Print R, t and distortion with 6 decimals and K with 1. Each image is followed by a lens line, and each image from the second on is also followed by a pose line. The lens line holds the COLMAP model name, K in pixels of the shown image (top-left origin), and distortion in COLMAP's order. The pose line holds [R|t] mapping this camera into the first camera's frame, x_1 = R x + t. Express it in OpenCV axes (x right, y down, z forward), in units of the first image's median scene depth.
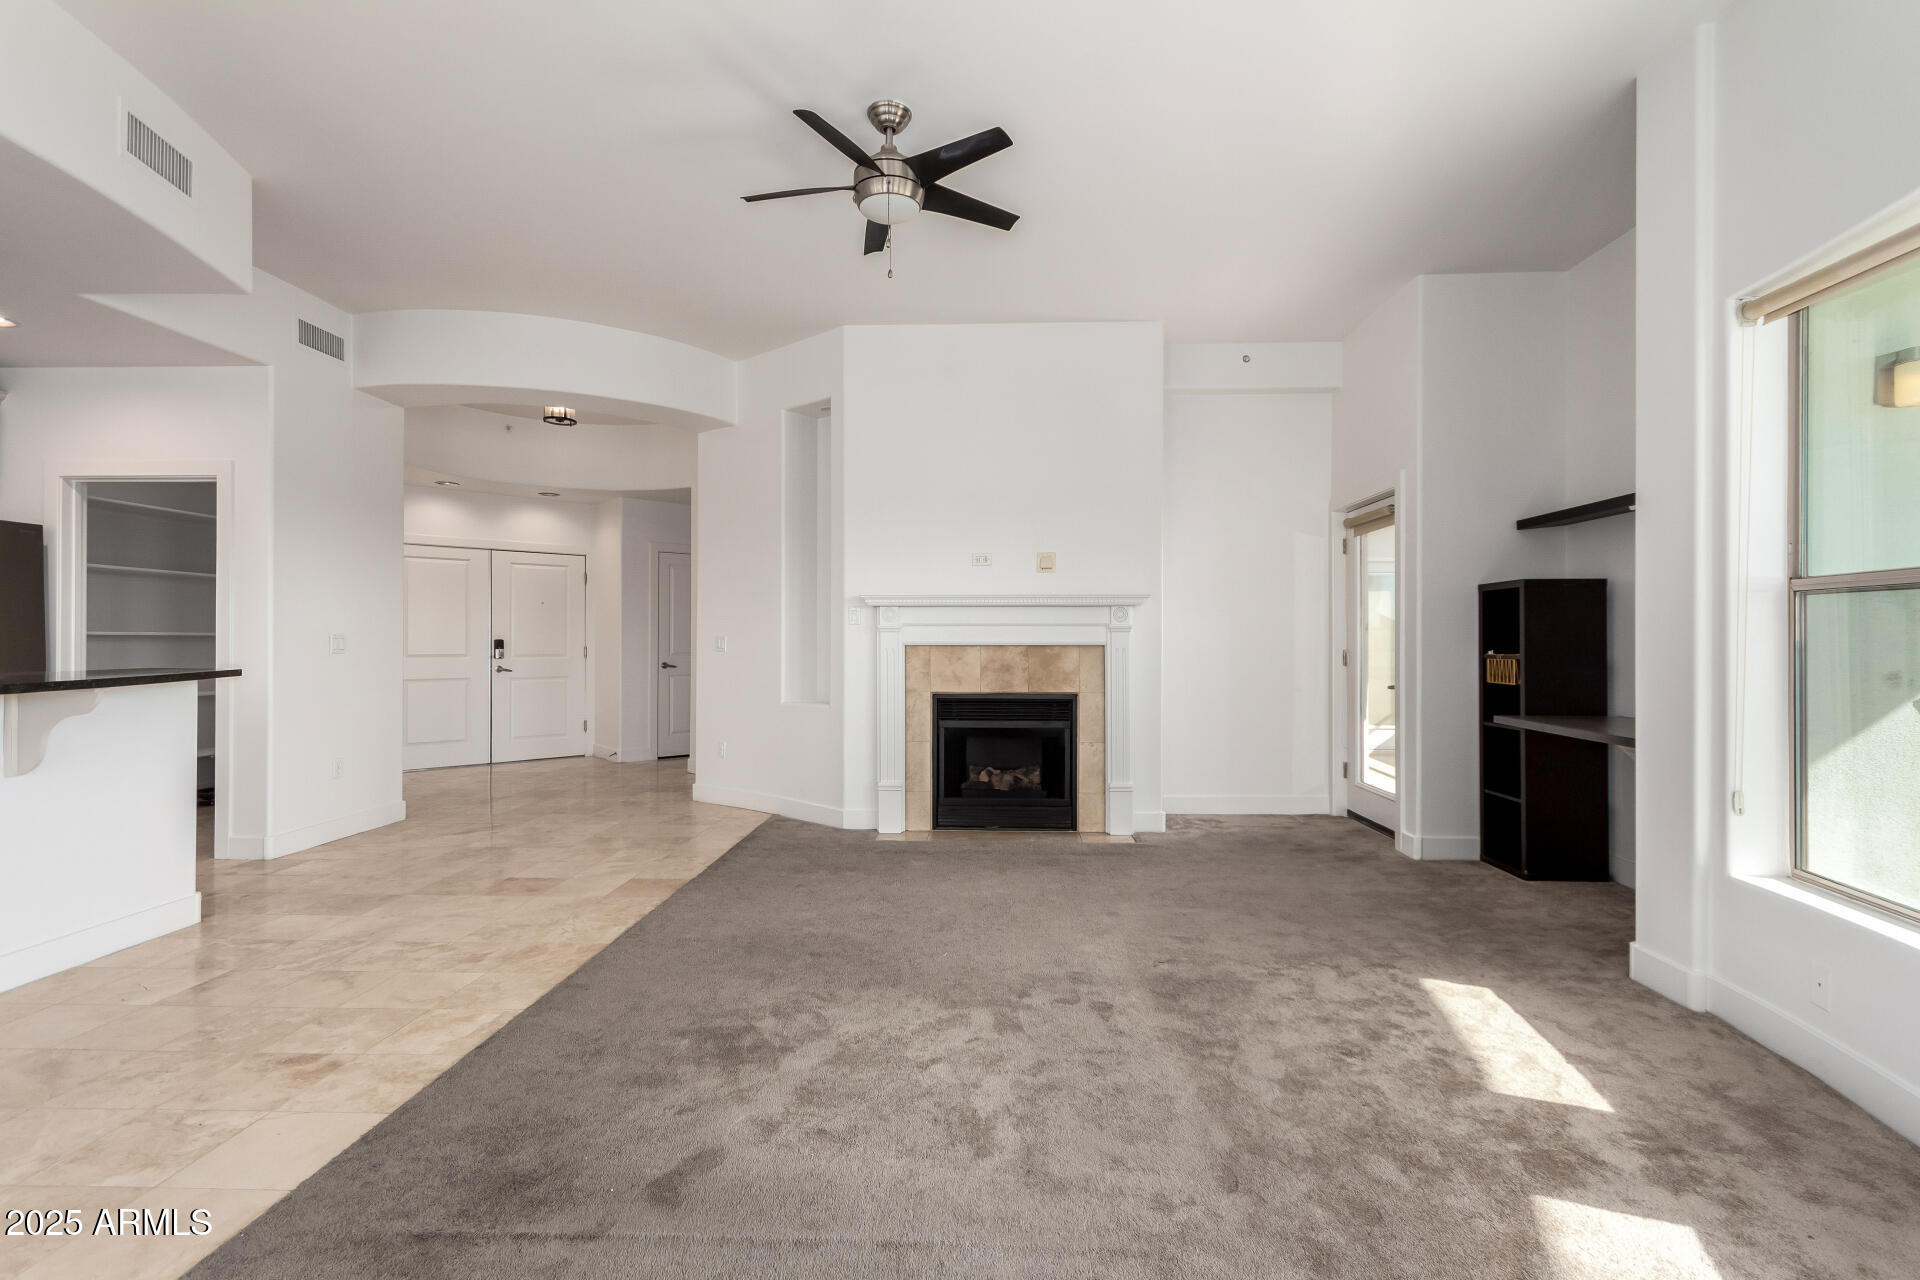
lens RADIAL K [[884.5, 0, 967.4], [0, 884.5, 635.1], [0, 0, 1]] dist [0.000990, 0.000874]
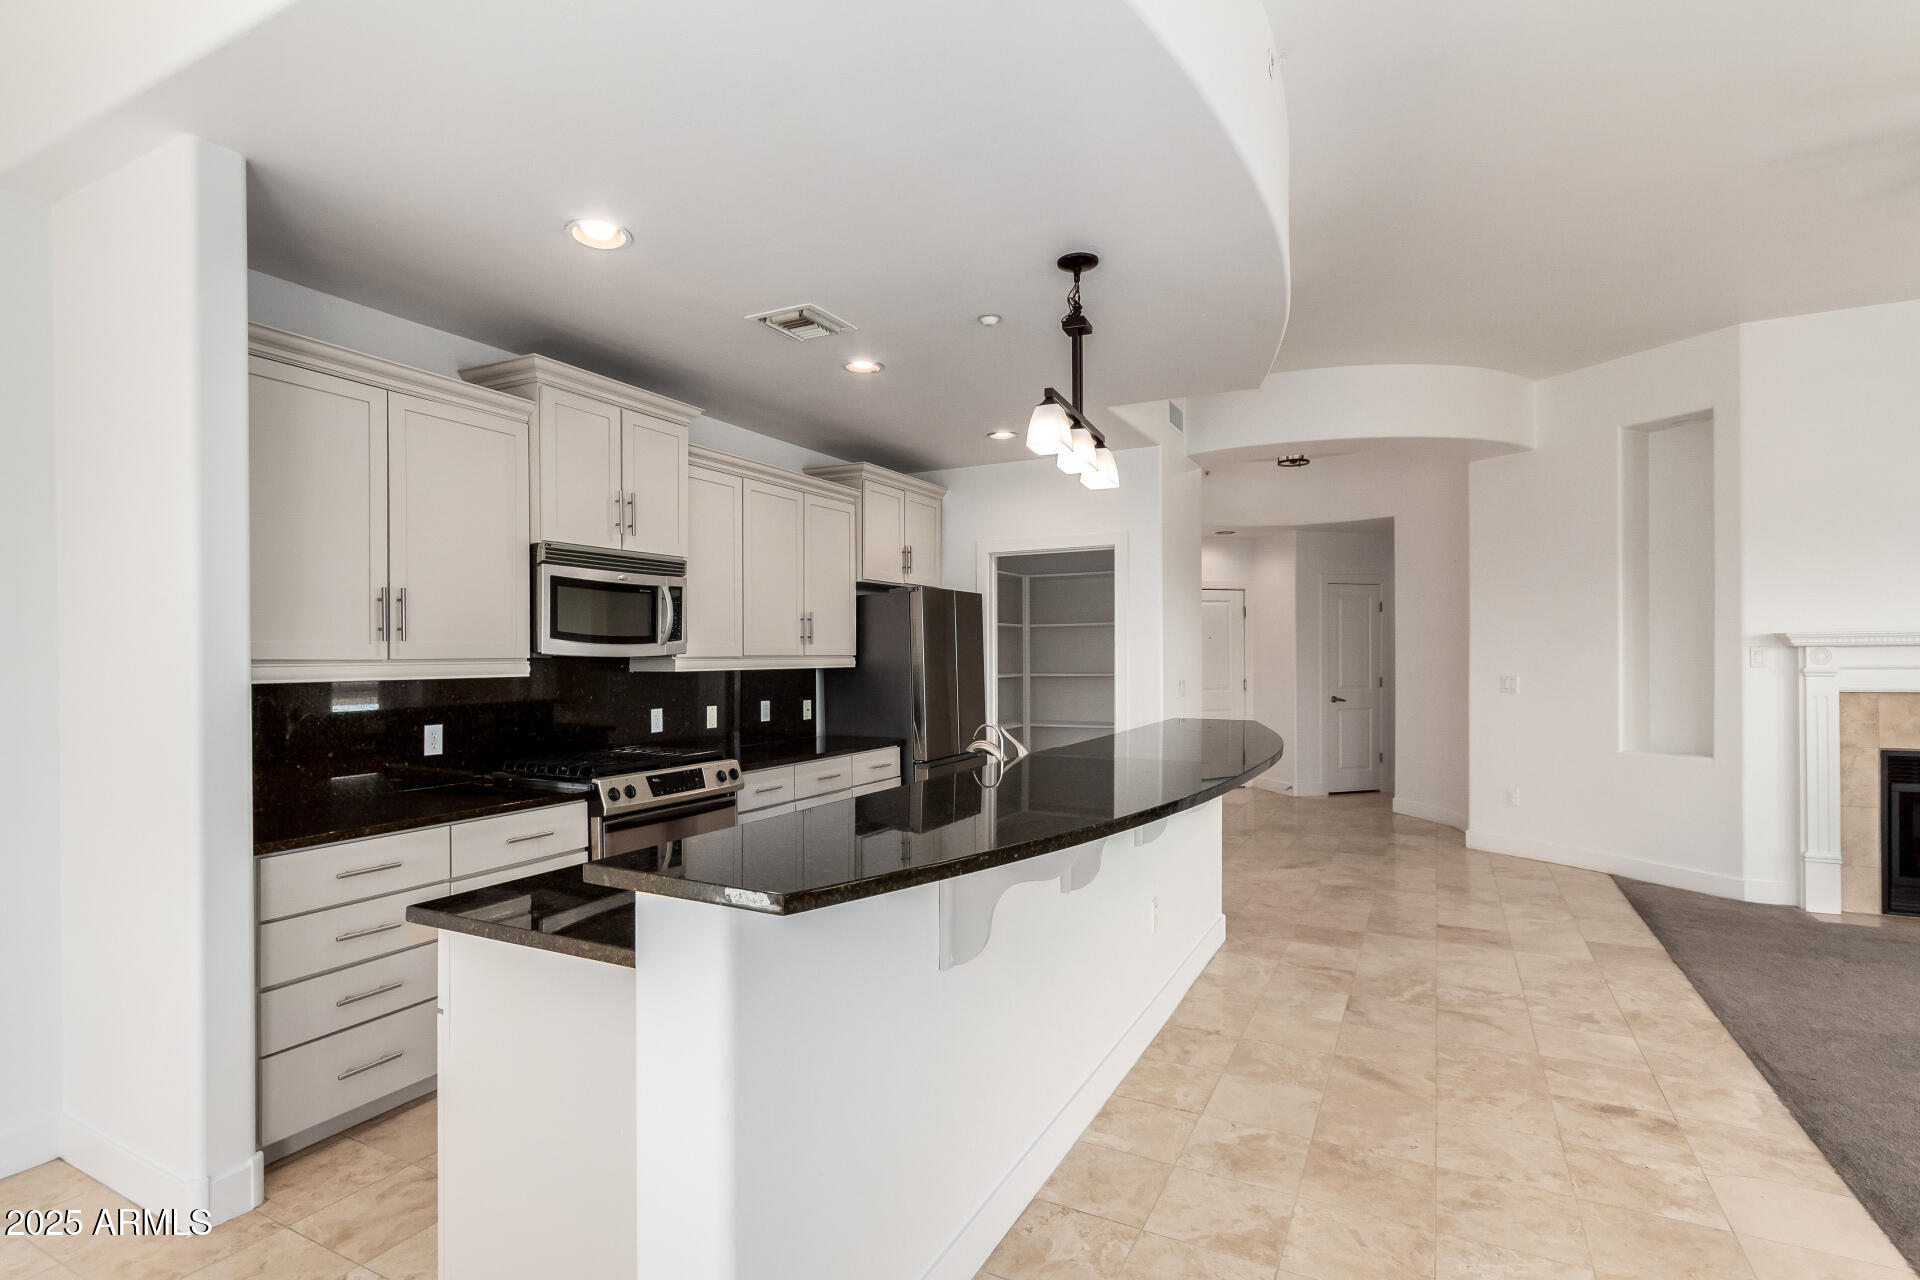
lens RADIAL K [[912.2, 0, 953.6], [0, 912.2, 653.9], [0, 0, 1]] dist [-0.000811, -0.000077]
pose [[0.900808, -0.009643, -0.434110, -0.456996], [0.011293, 0.999935, 0.001223, -0.035608], [0.434070, -0.006004, 0.900859, -0.149229]]
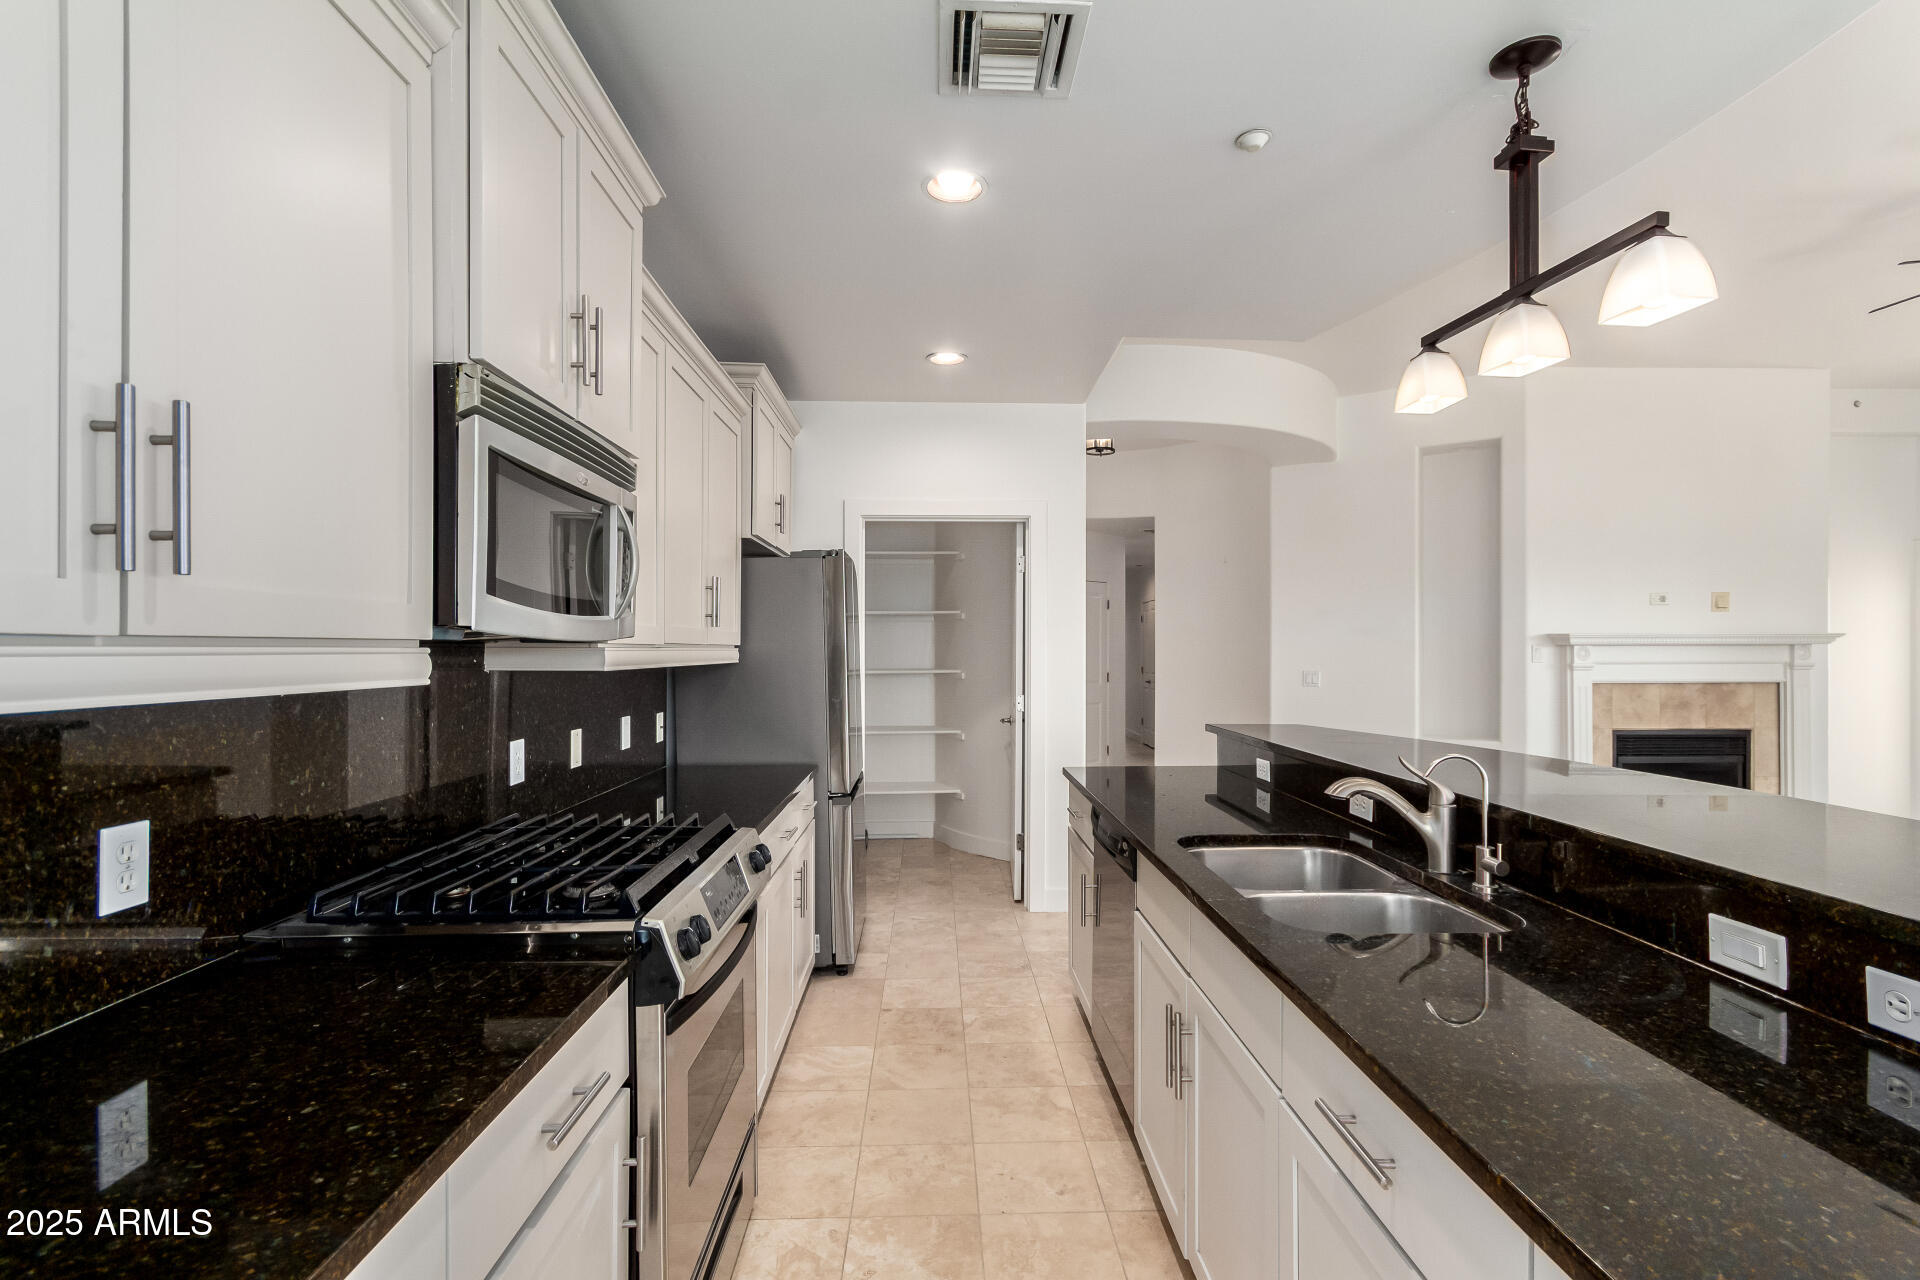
lens RADIAL K [[886.4, 0, 956.5], [0, 886.4, 647.9], [0, 0, 1]] dist [0.000673, 0.000344]
pose [[0.997683, -0.002518, 0.067987, -0.873256], [0.002386, 0.999995, 0.002017, -0.033124], [-0.067991, -0.001850, 0.997684, 0.034007]]
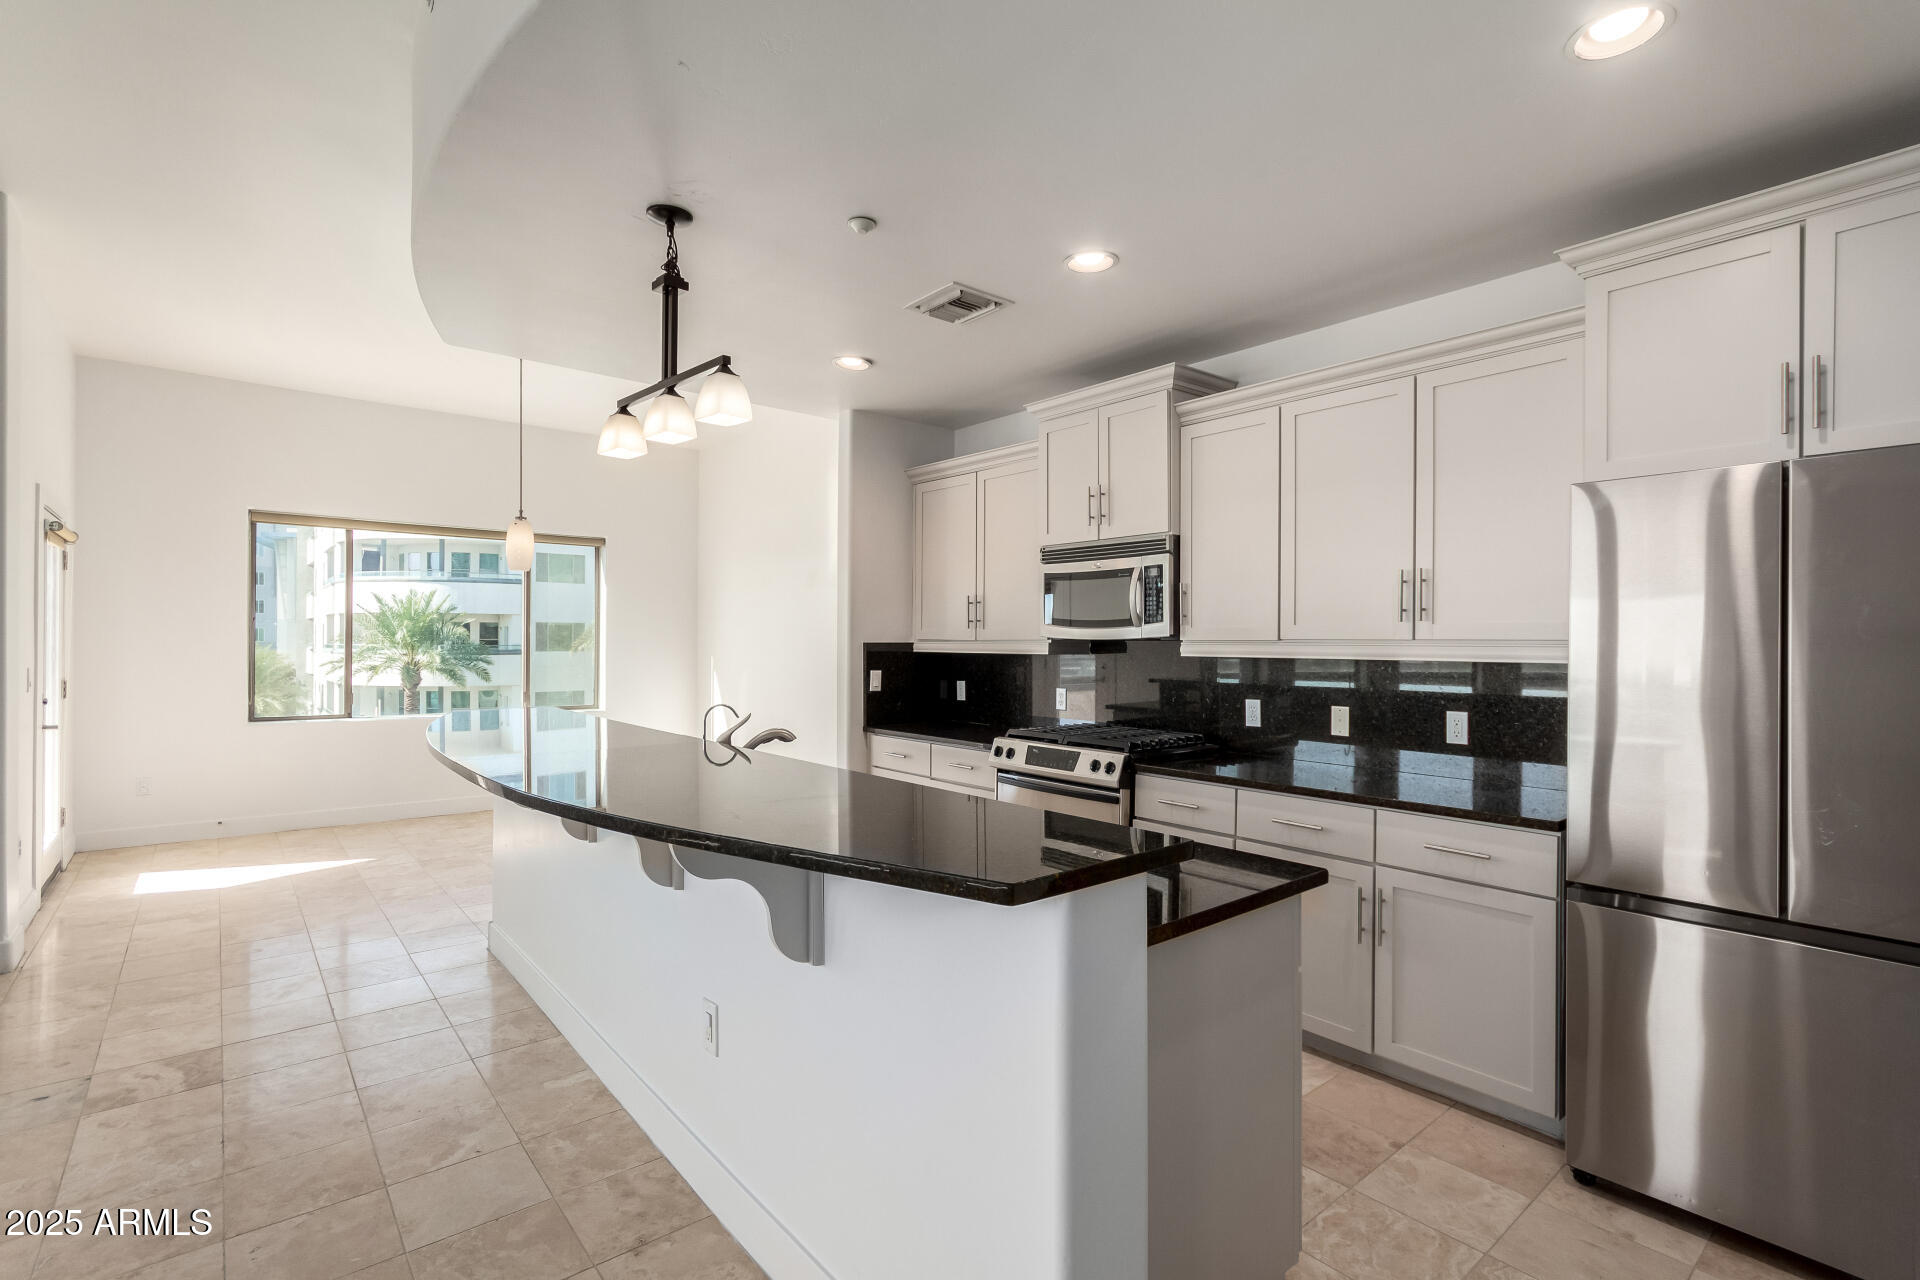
lens RADIAL K [[888.3, 0, 971.5], [0, 888.3, 638.1], [0, 0, 1]] dist [-0.002421, -0.000401]
pose [[-0.737388, -0.010214, -0.675392, -0.418594], [-0.005245, 0.999942, -0.009396, -0.029025], [0.675449, -0.003386, -0.737399, 0.840606]]
